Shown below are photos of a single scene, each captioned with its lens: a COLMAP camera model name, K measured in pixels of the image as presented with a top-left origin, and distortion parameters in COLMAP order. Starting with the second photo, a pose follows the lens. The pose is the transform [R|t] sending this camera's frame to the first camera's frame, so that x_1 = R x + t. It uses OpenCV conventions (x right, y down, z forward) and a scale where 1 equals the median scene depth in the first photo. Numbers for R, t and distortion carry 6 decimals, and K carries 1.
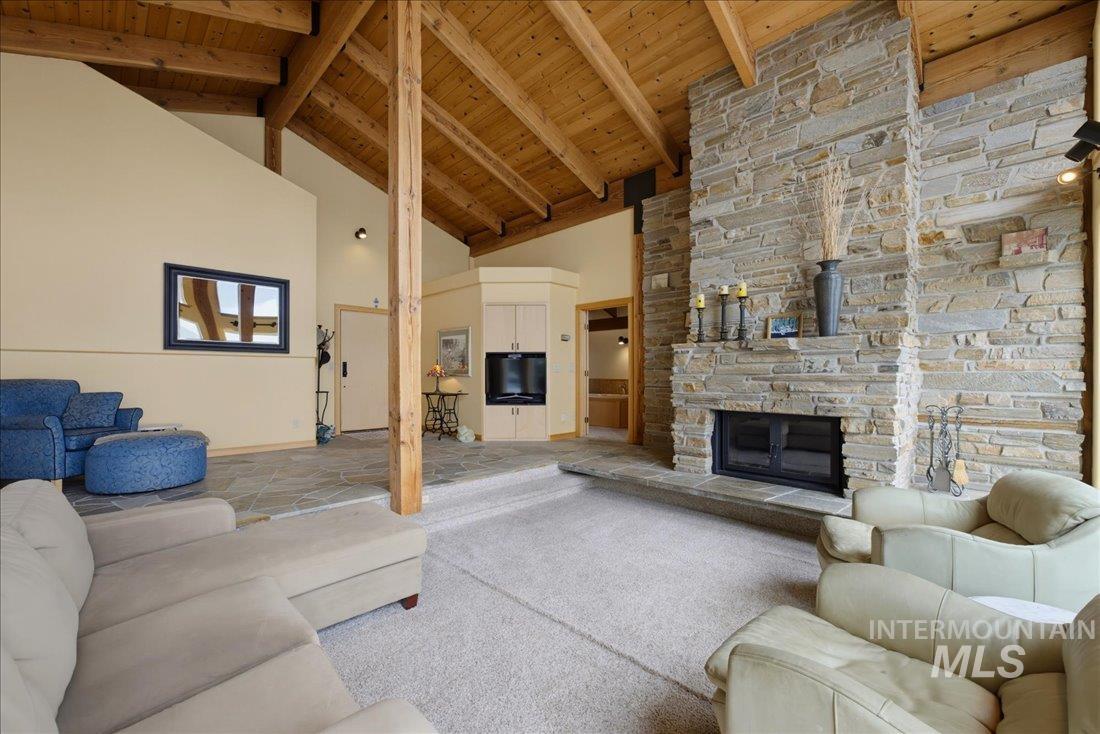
lens RADIAL K [[450.1, 0, 552.1], [0, 450.1, 376.4], [0, 0, 1]] dist [0.000041, 0.000354]
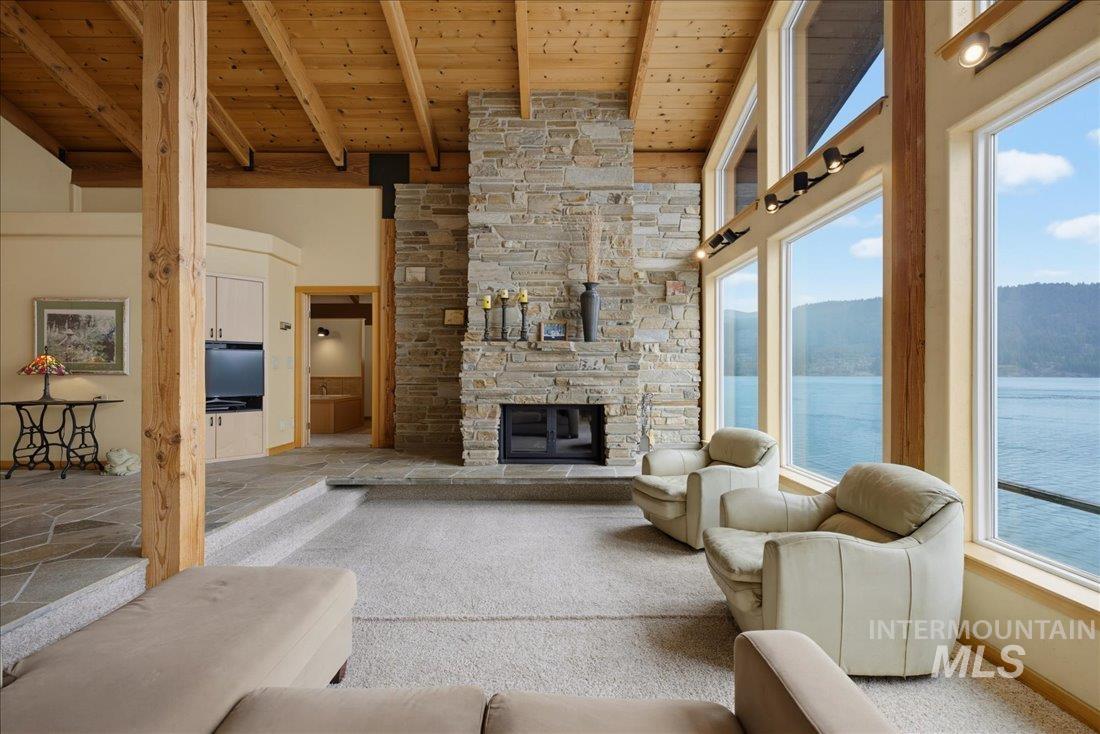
lens RADIAL K [[479.7, 0, 549.7], [0, 479.7, 373.8], [0, 0, 1]] dist [-0.018432, 0.012228]
pose [[0.700158, -0.002210, 0.713984, -0.379170], [0.002584, 0.999997, 0.000561, 0.000872], [-0.713983, 0.001452, 0.700161, 0.110547]]
